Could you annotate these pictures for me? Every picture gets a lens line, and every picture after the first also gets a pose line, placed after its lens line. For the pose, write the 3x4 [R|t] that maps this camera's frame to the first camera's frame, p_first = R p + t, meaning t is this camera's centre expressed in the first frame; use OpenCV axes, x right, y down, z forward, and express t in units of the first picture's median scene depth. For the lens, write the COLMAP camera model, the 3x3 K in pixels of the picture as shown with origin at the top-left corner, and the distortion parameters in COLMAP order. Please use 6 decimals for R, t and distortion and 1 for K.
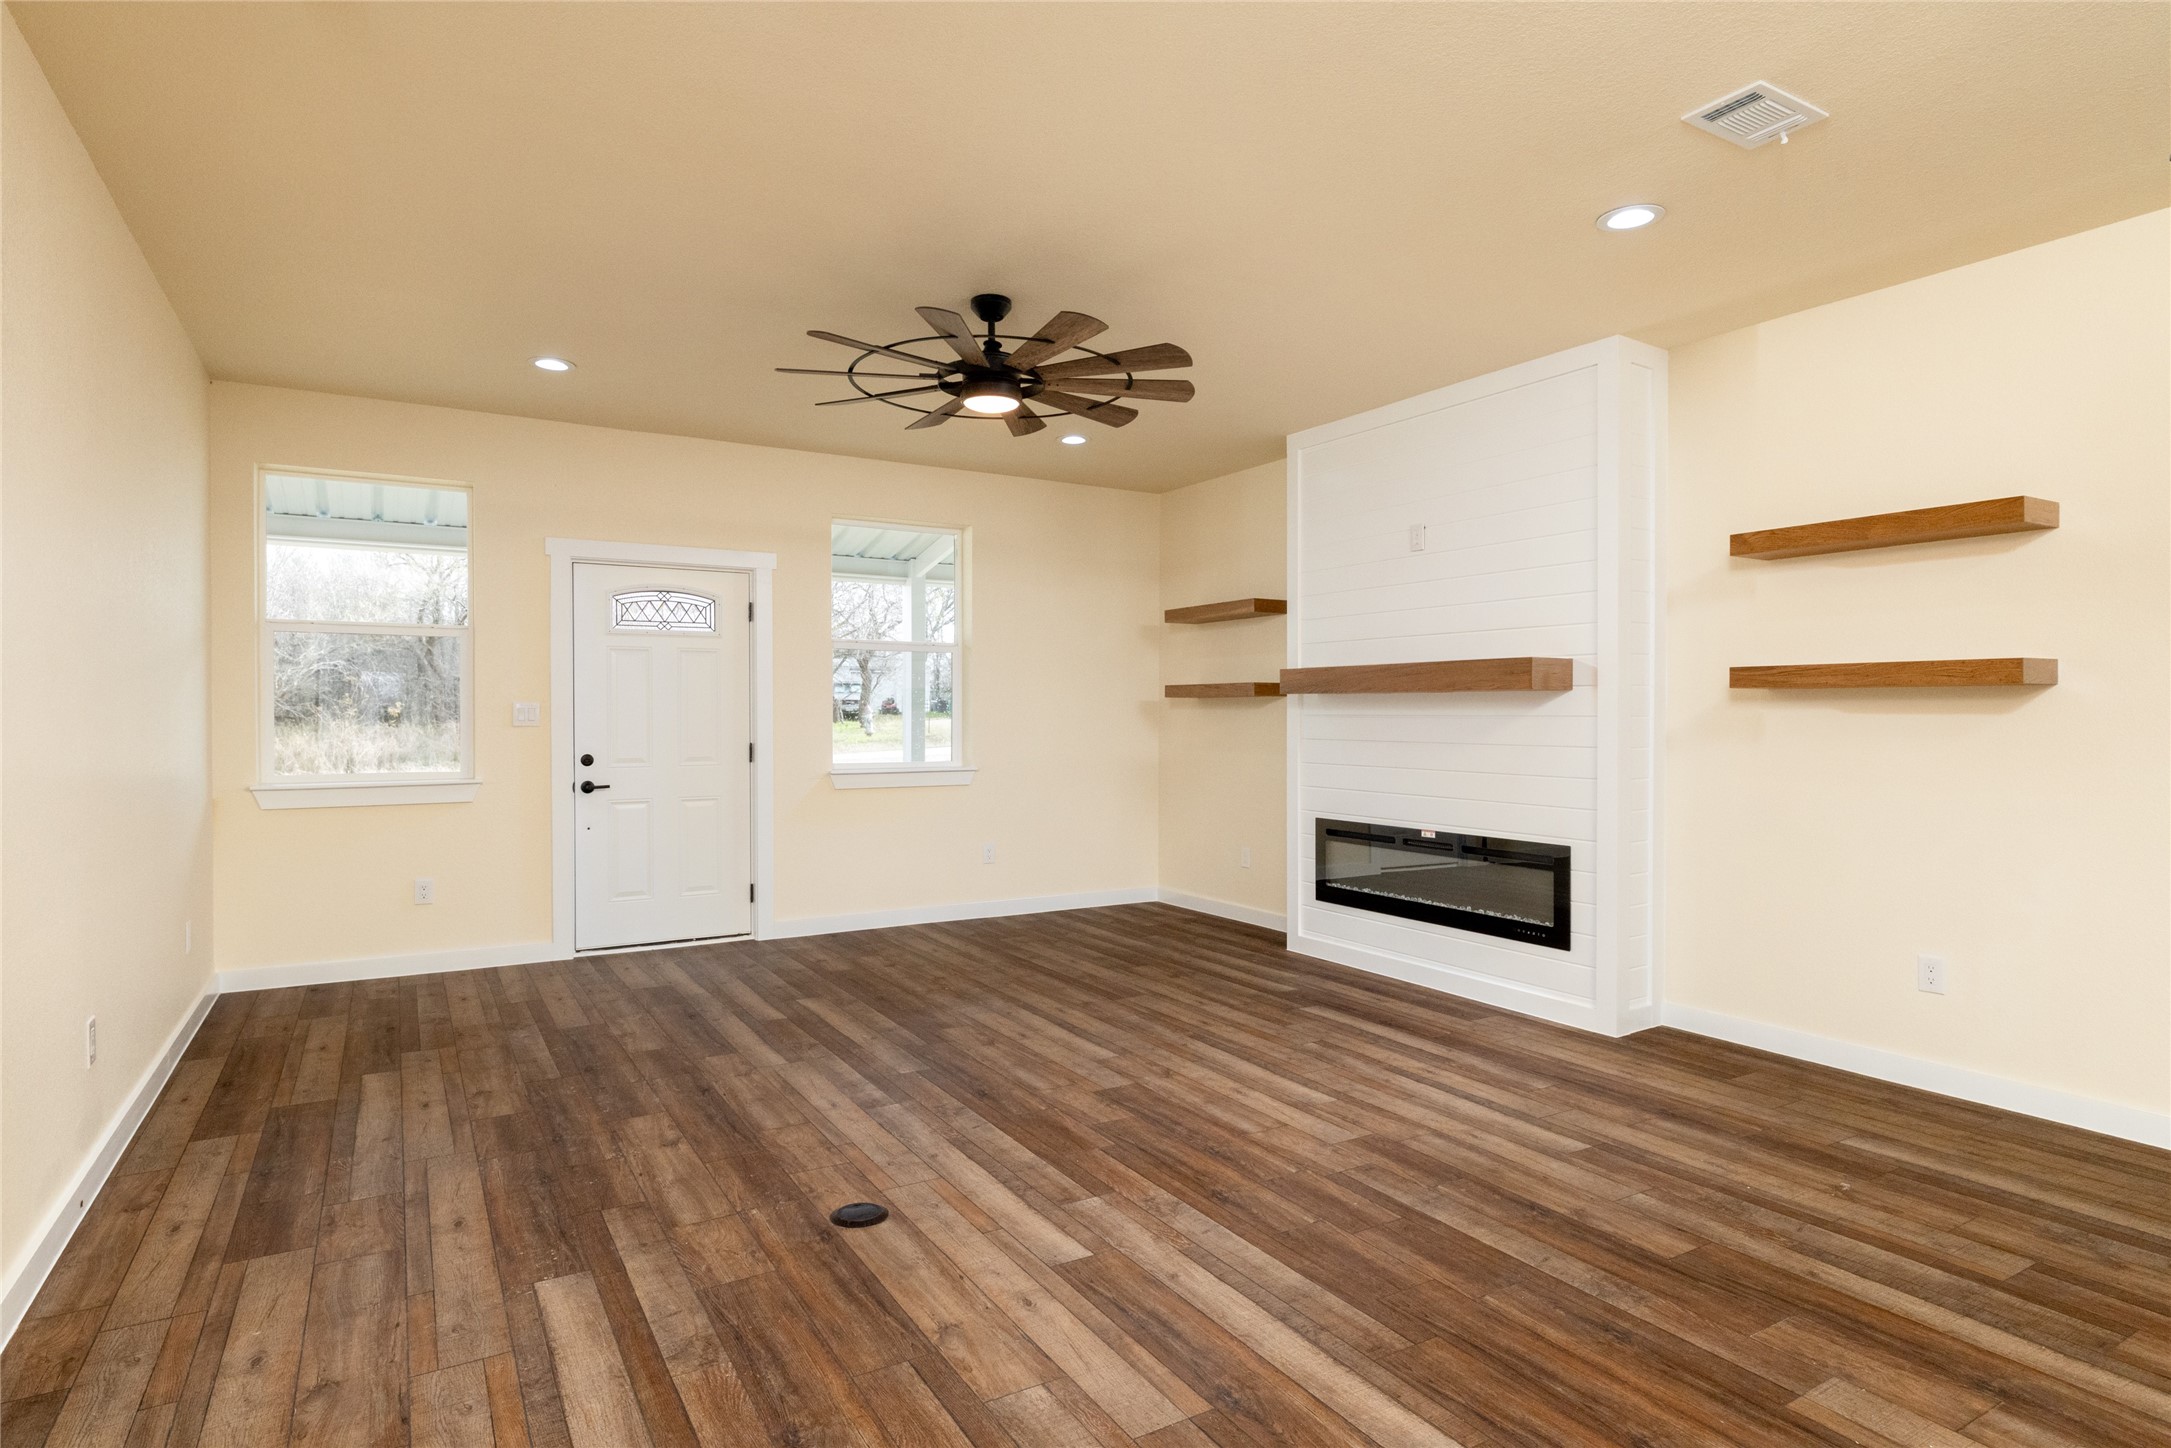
lens RADIAL K [[1212.0, 0, 1085.5], [0, 1212.0, 724.0], [0, 0, 1]] dist [0.000626, 0.001036]
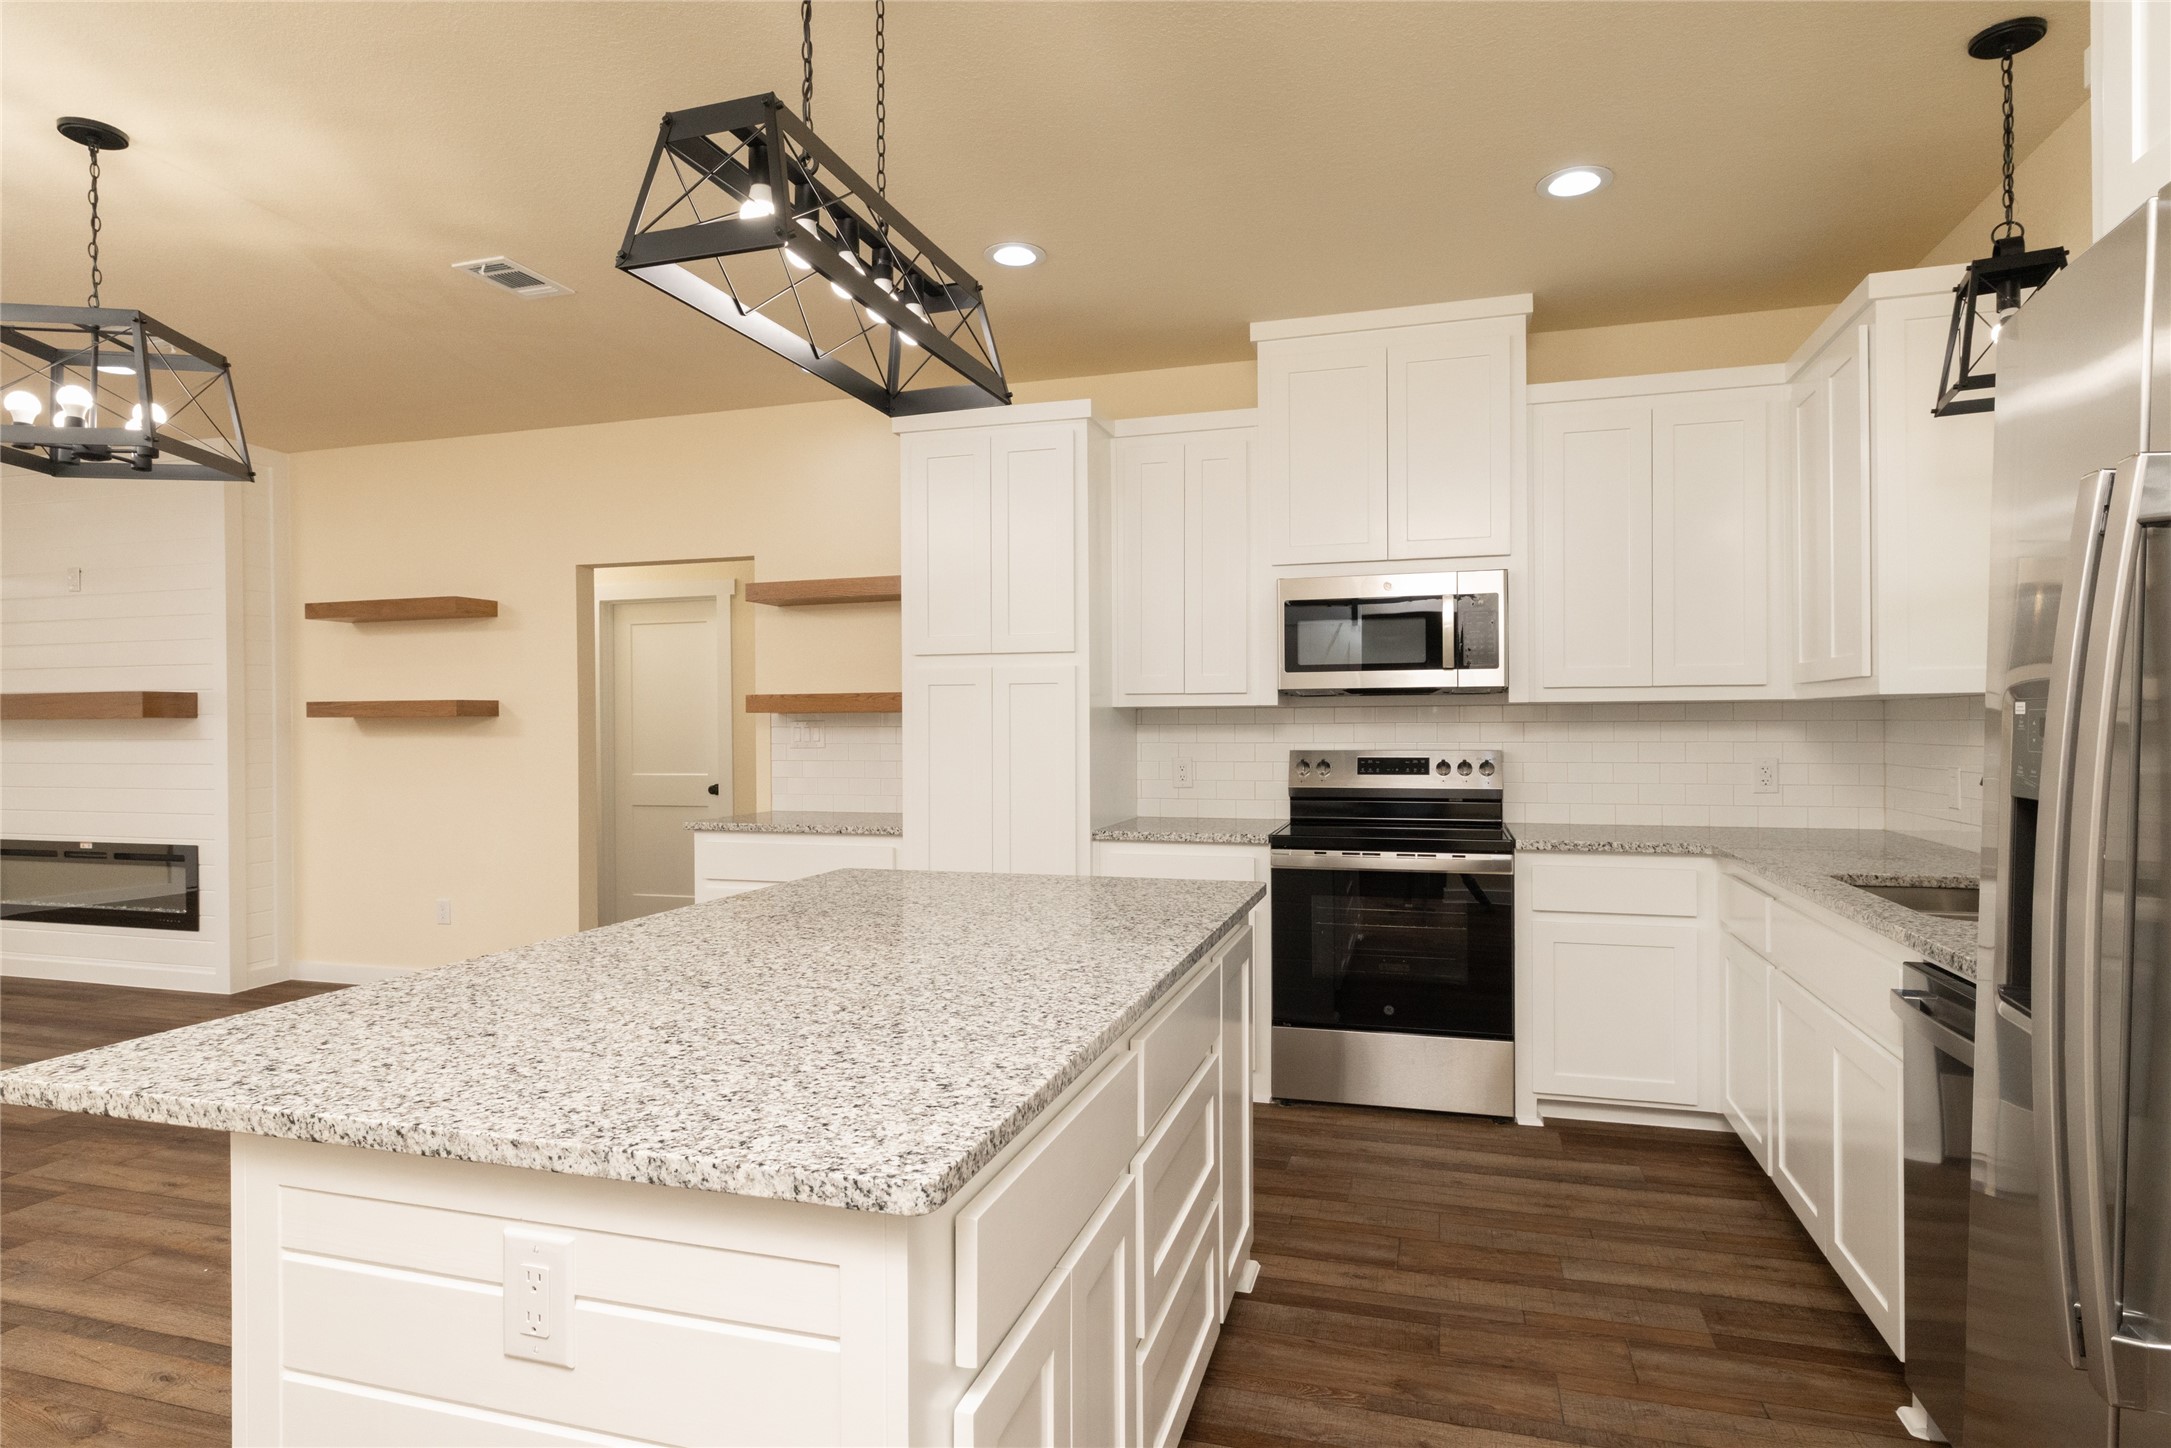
lens RADIAL K [[1131.2, 0, 1119.0], [0, 1131.2, 736.1], [0, 0, 1]] dist [-0.002365, -0.000138]
pose [[0.715659, -0.004992, 0.698432, 0.288162], [0.010781, 0.999934, -0.003899, 0.005049], [-0.698367, 0.010320, 0.715666, -0.501923]]
